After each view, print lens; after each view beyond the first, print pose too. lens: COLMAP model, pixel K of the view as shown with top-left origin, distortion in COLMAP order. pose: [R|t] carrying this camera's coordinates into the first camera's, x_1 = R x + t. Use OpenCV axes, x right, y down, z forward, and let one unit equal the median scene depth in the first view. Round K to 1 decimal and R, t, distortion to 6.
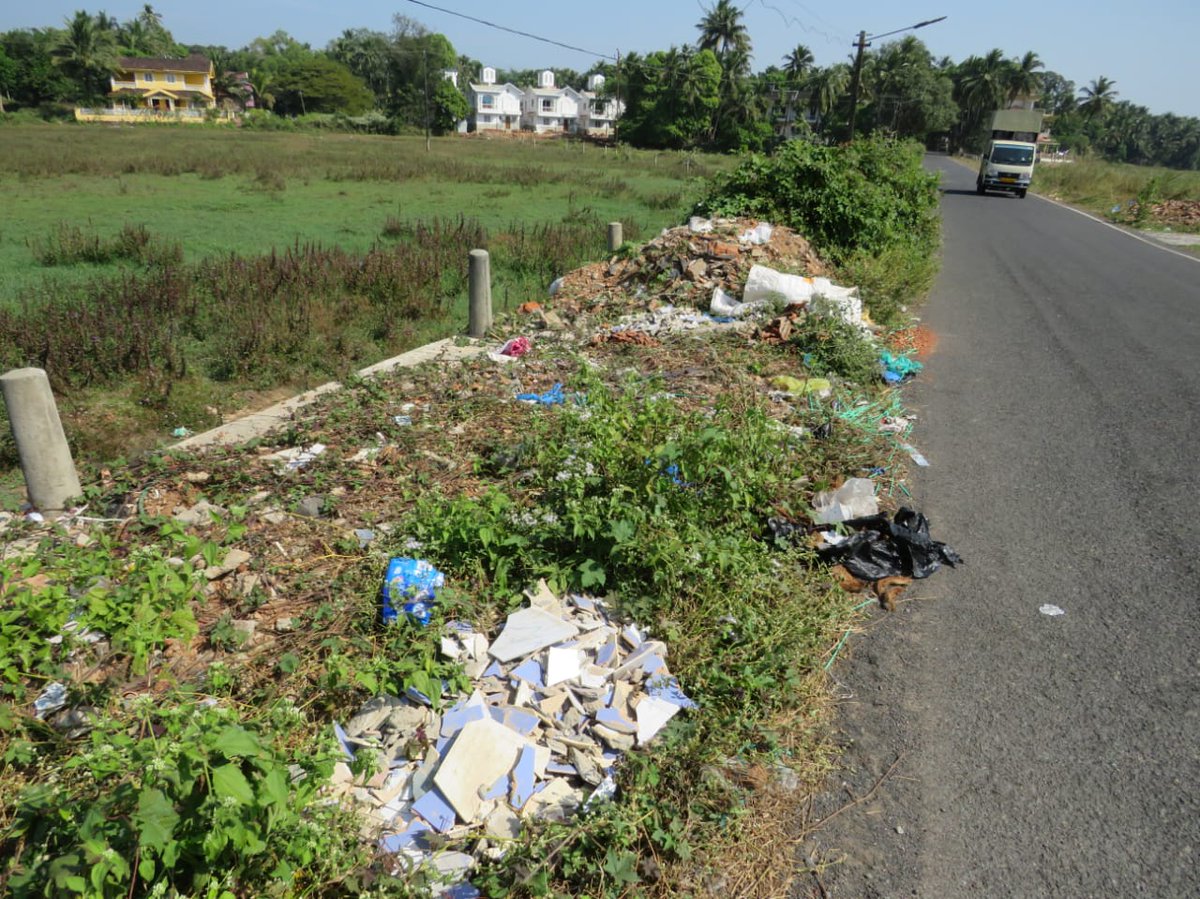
lens RADIAL K [[823.9, 0, 600.0], [0, 823.9, 449.5], [0, 0, 1]] dist [-0.040160, 0.001060]
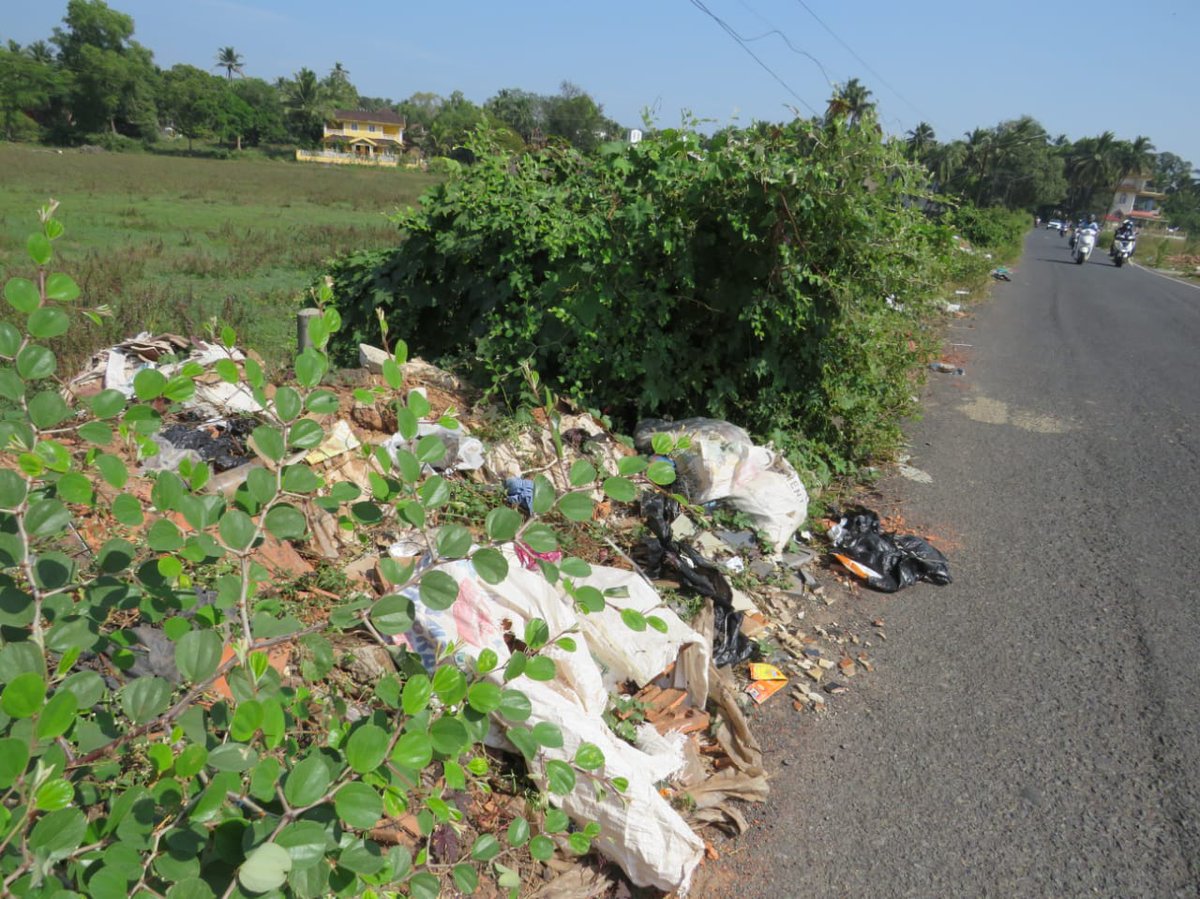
lens RADIAL K [[823.9, 0, 600.0], [0, 823.9, 449.5], [0, 0, 1]] dist [-0.040160, 0.001060]
pose [[0.991480, 0.075987, -0.105798, -0.038846], [-0.082249, 0.995029, -0.056139, 0.044943], [0.101007, 0.064363, 0.992802, -0.115813]]
